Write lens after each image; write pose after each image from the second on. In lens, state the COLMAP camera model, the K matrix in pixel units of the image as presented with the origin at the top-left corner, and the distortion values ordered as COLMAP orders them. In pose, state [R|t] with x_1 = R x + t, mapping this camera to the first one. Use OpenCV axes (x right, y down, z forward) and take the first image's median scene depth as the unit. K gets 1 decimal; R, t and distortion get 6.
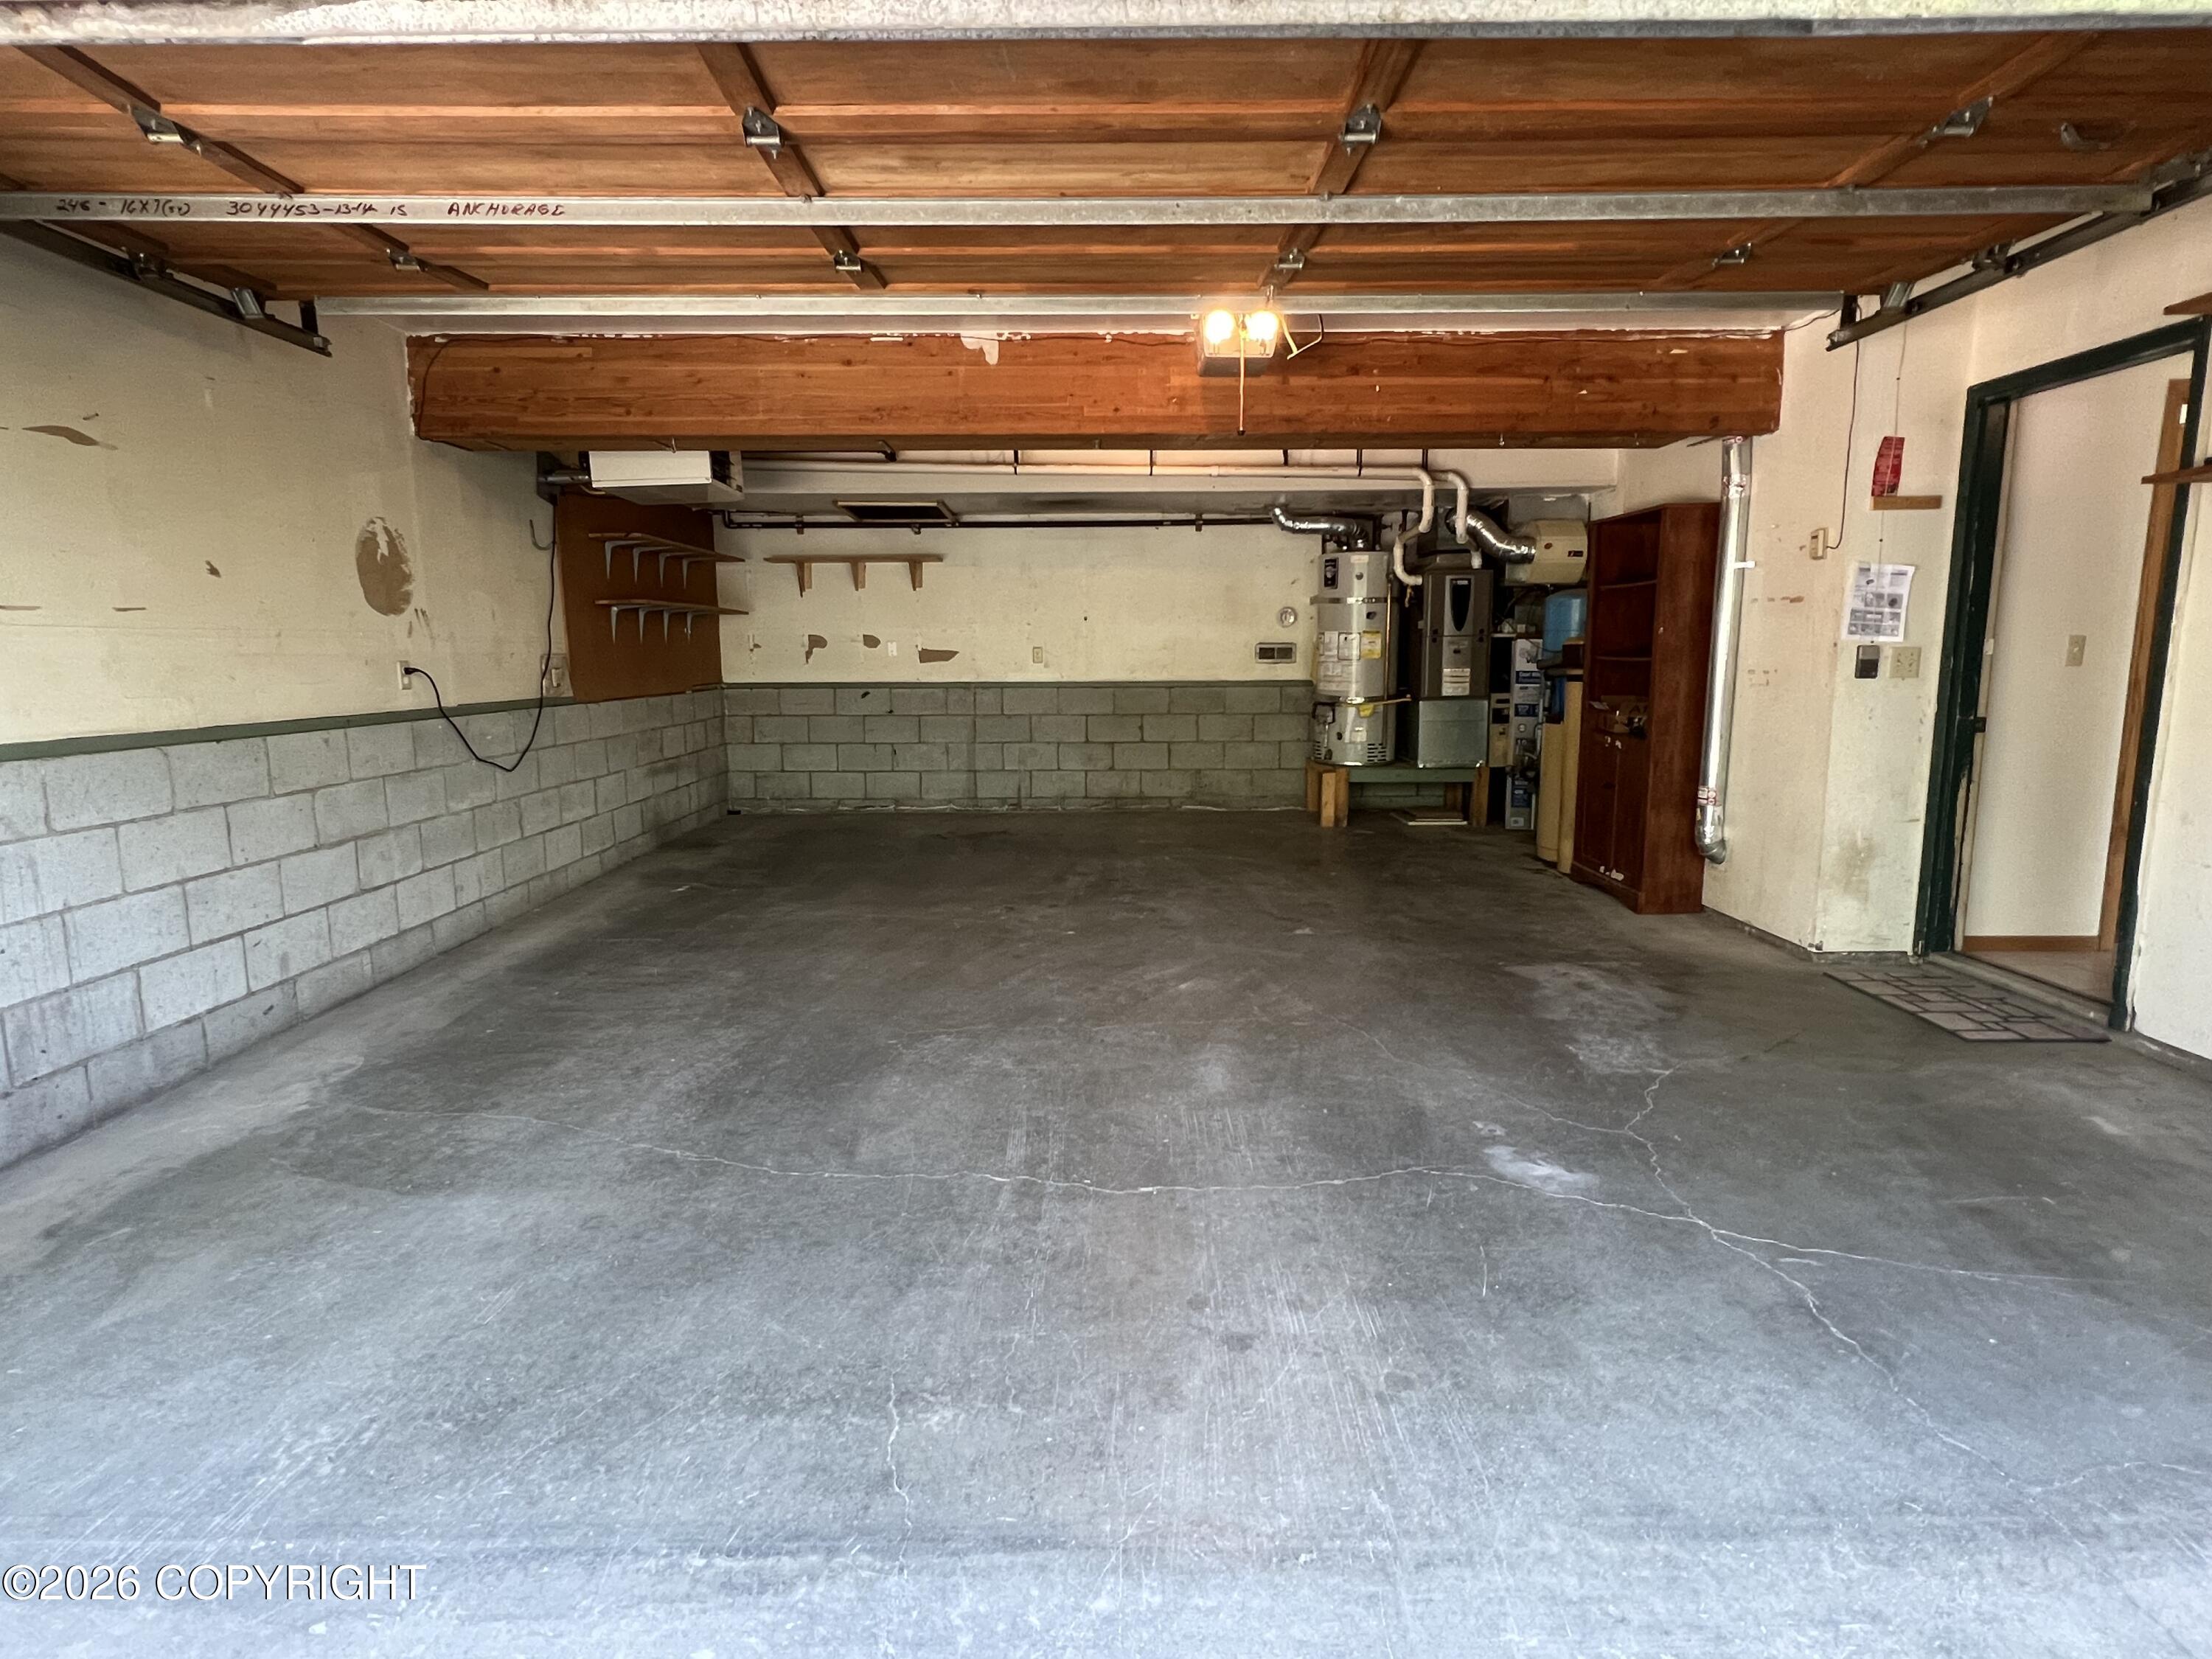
lens RADIAL K [[1155.1, 0, 1088.7], [0, 1155.1, 827.3], [0, 0, 1]] dist [-0.001534, 0.001588]
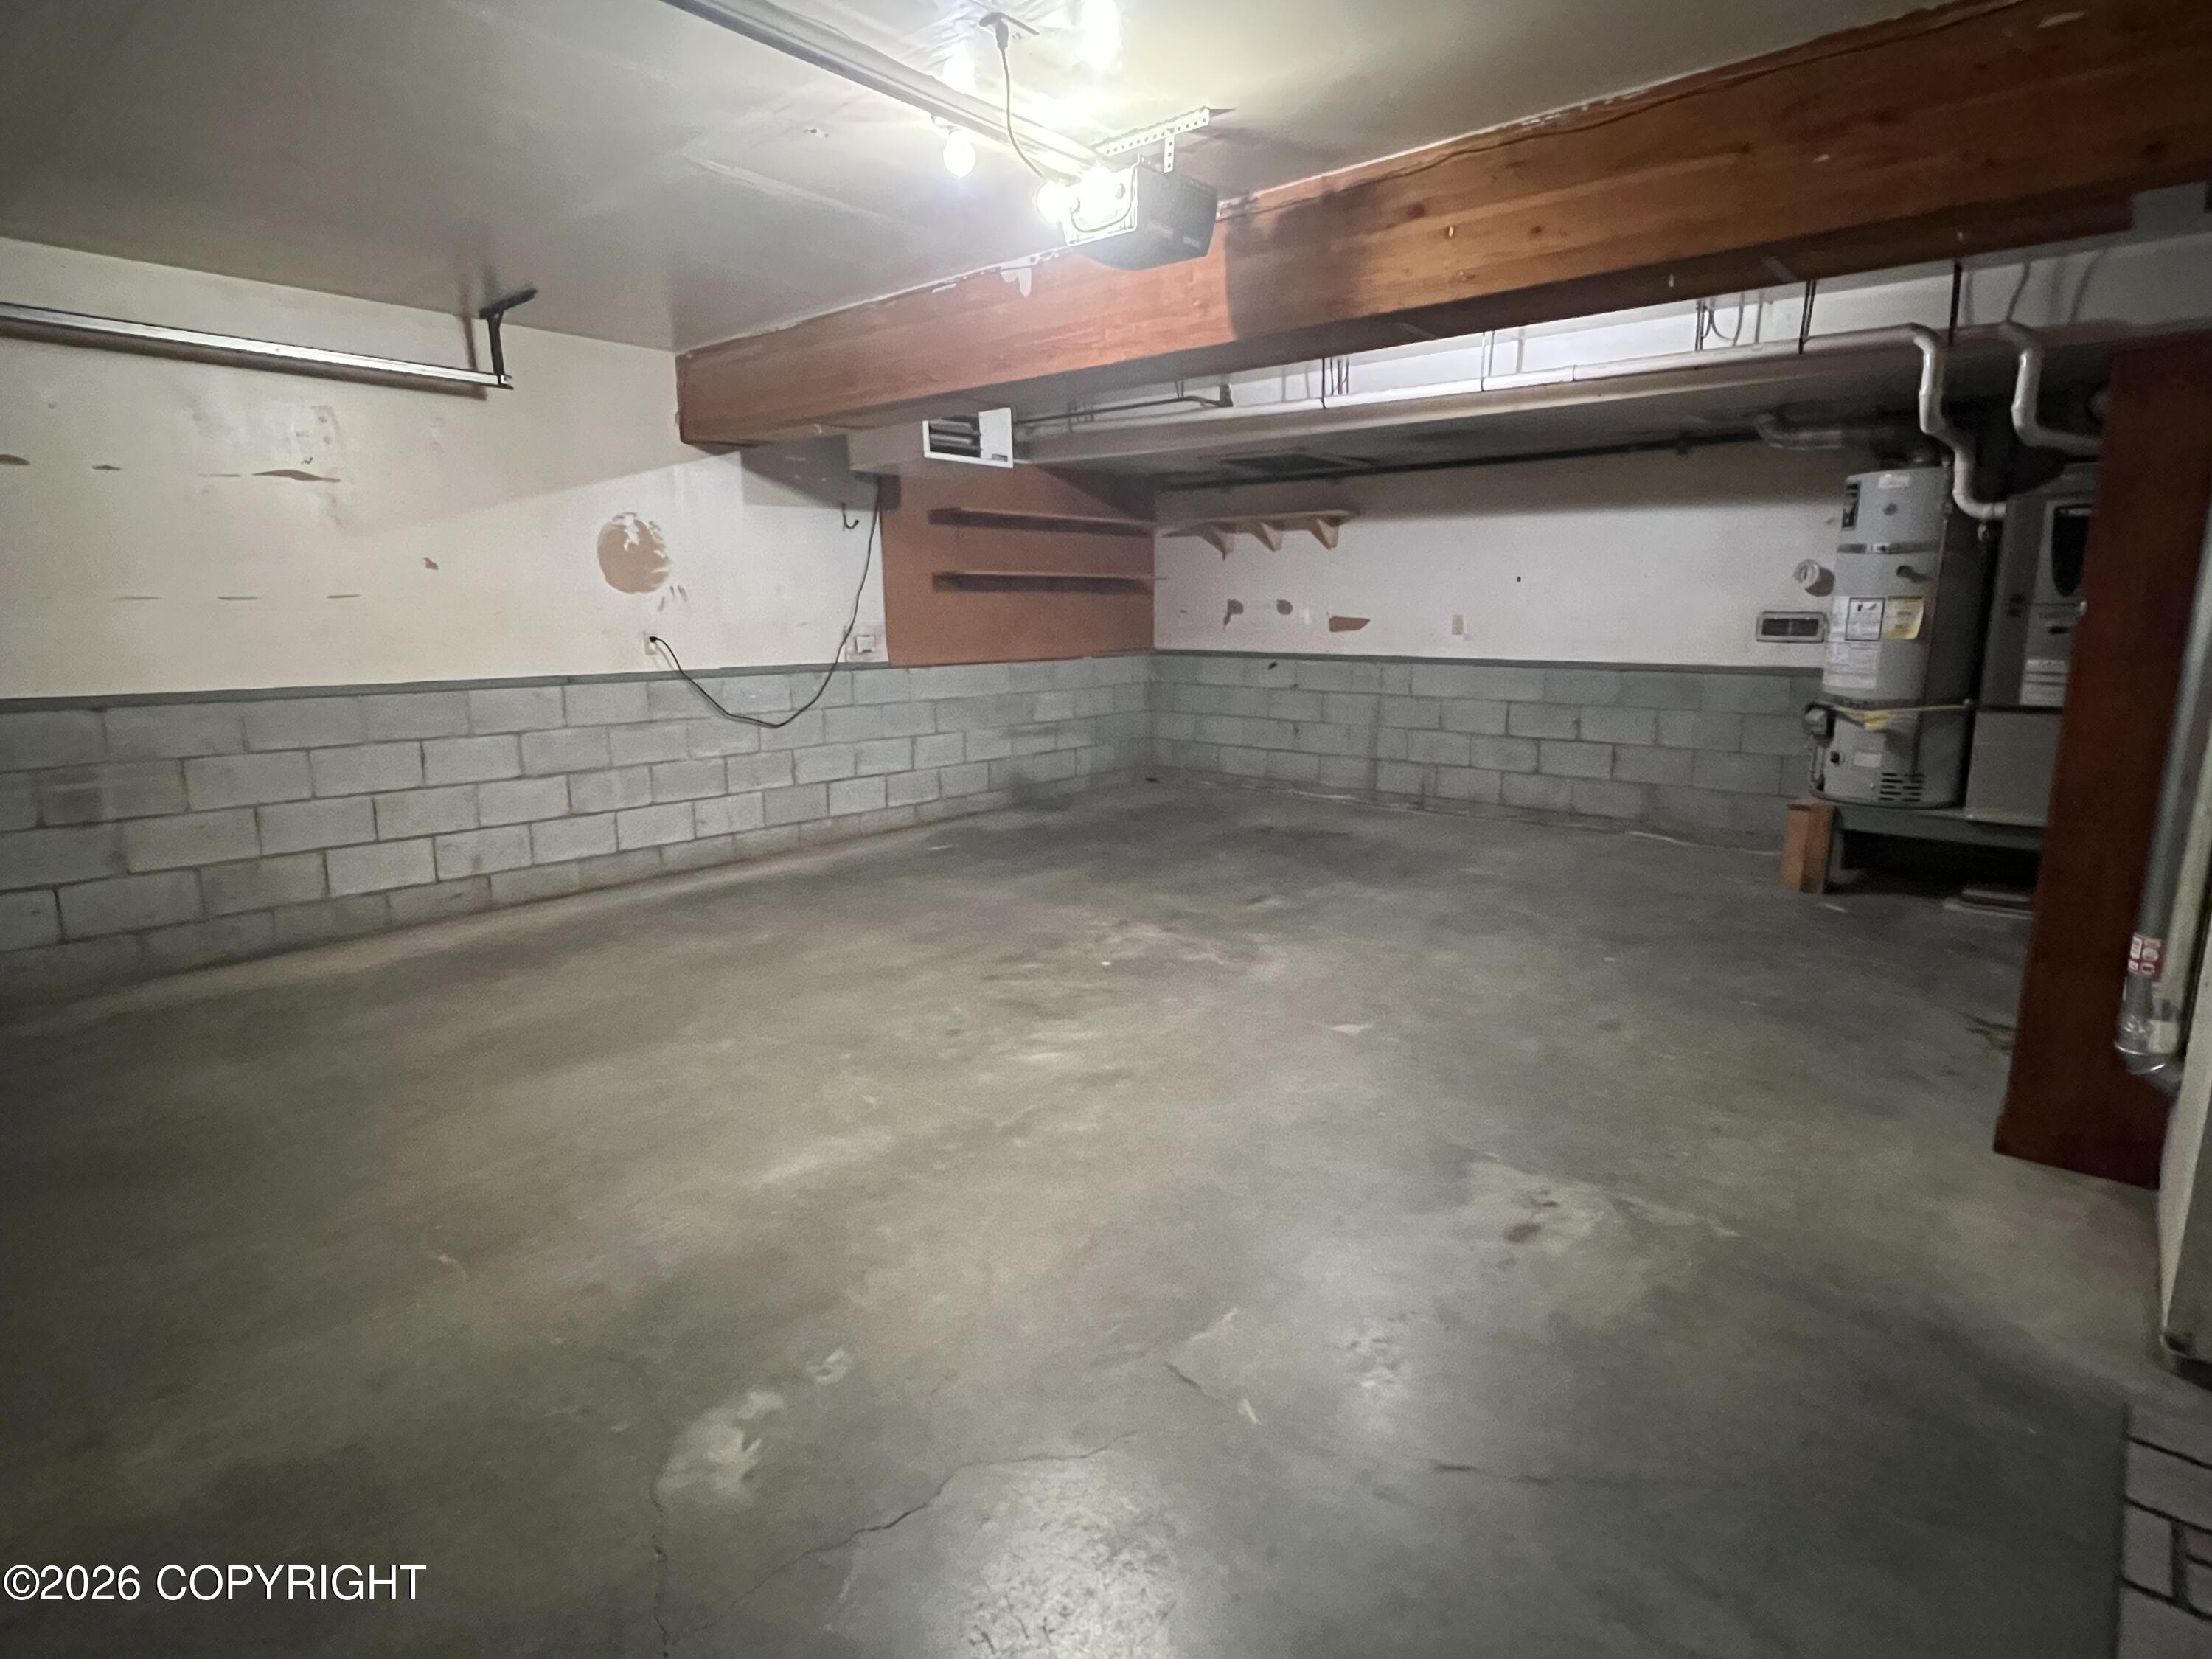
lens RADIAL K [[1155.1, 0, 1100.1], [0, 1155.1, 830.1], [0, 0, 1]] dist [-0.001534, 0.001588]
pose [[0.747715, 0.129776, -0.651214, 0.538603], [-0.101807, 0.991525, 0.080701, -0.076486], [0.656169, 0.005957, 0.754591, 0.366572]]
